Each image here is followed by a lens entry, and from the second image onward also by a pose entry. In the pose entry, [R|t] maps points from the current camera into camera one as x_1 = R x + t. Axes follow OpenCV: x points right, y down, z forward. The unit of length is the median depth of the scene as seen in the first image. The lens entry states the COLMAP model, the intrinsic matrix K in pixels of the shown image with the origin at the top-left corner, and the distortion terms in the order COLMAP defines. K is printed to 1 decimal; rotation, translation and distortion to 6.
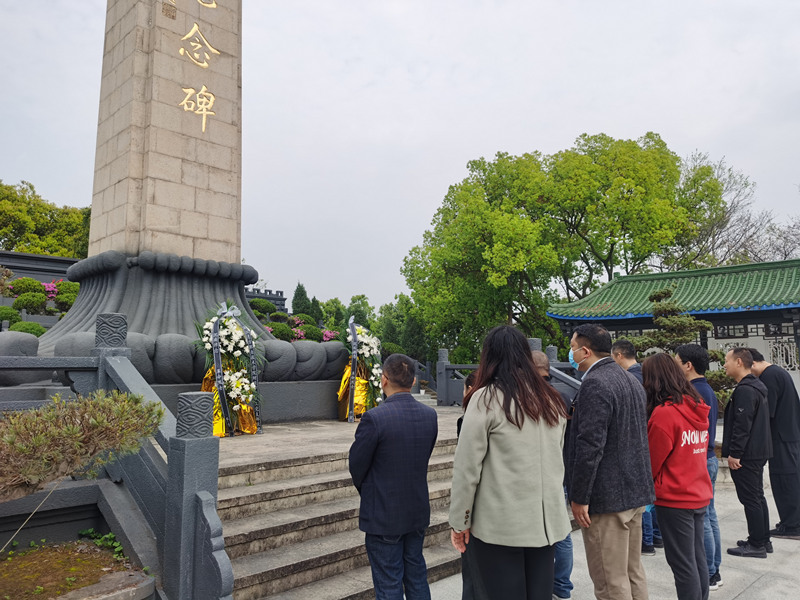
lens RADIAL K [[619.1, 0, 396.4], [0, 619.1, 297.1], [0, 0, 1]] dist [0.064600, -0.073374]
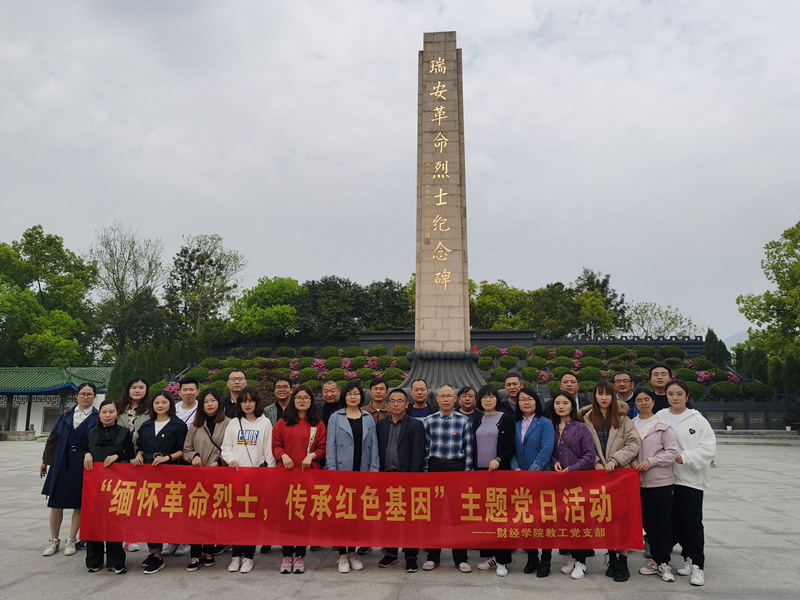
lens RADIAL K [[619.1, 0, 396.4], [0, 619.1, 297.1], [0, 0, 1]] dist [0.064600, -0.073374]
pose [[0.640529, -0.132172, -0.756474, 1.162681], [0.085656, 0.991227, -0.100660, -0.042998], [0.763142, -0.000321, 0.646231, -0.491352]]
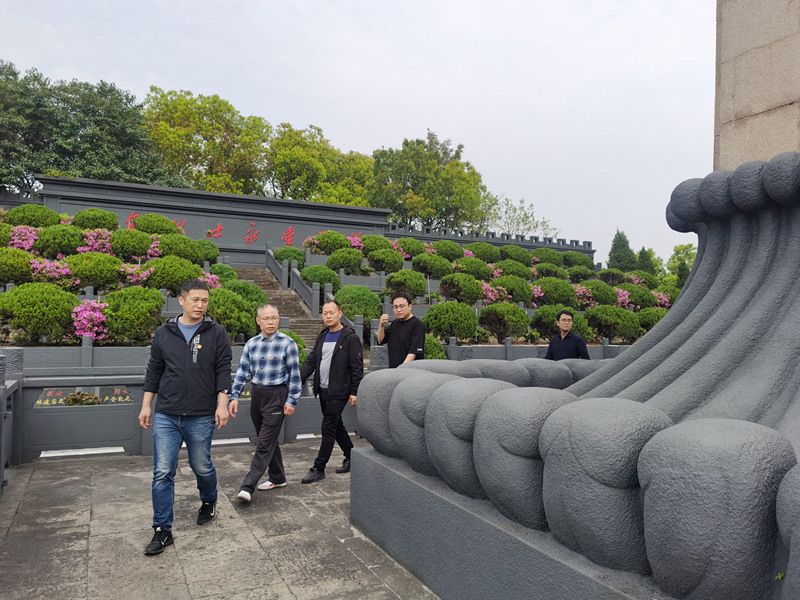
lens RADIAL K [[627.5, 0, 418.4], [0, 627.5, 285.2], [0, 0, 1]] dist [0.046257, -0.078634]
pose [[0.952879, 0.004513, -0.303318, -0.531381], [0.014070, 0.998156, 0.059054, -0.015047], [0.303025, -0.060539, 0.951058, 0.518304]]
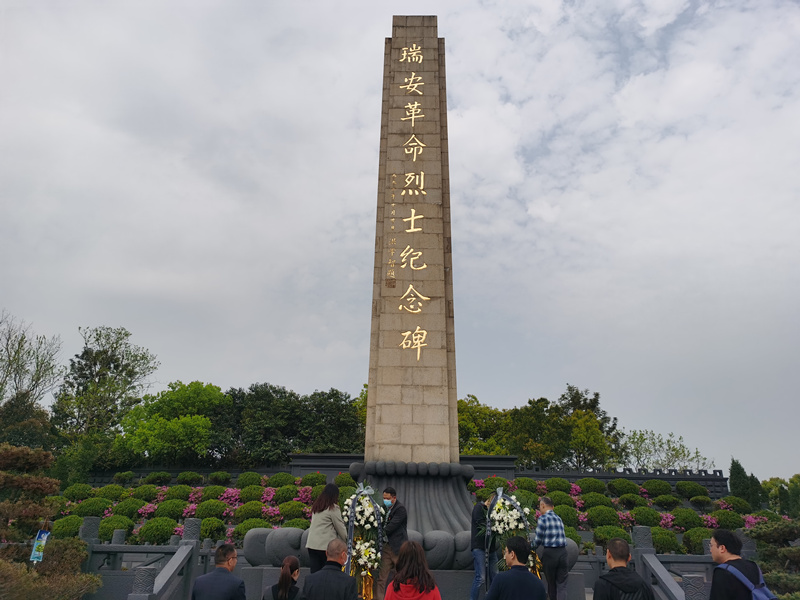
lens RADIAL K [[619.1, 0, 396.4], [0, 619.1, 297.1], [0, 0, 1]] dist [0.064600, -0.073374]
pose [[0.702003, -0.263292, -0.661717, 0.542294], [0.065590, 0.949104, -0.308058, 0.006432], [0.709147, 0.172855, 0.683543, 0.054228]]
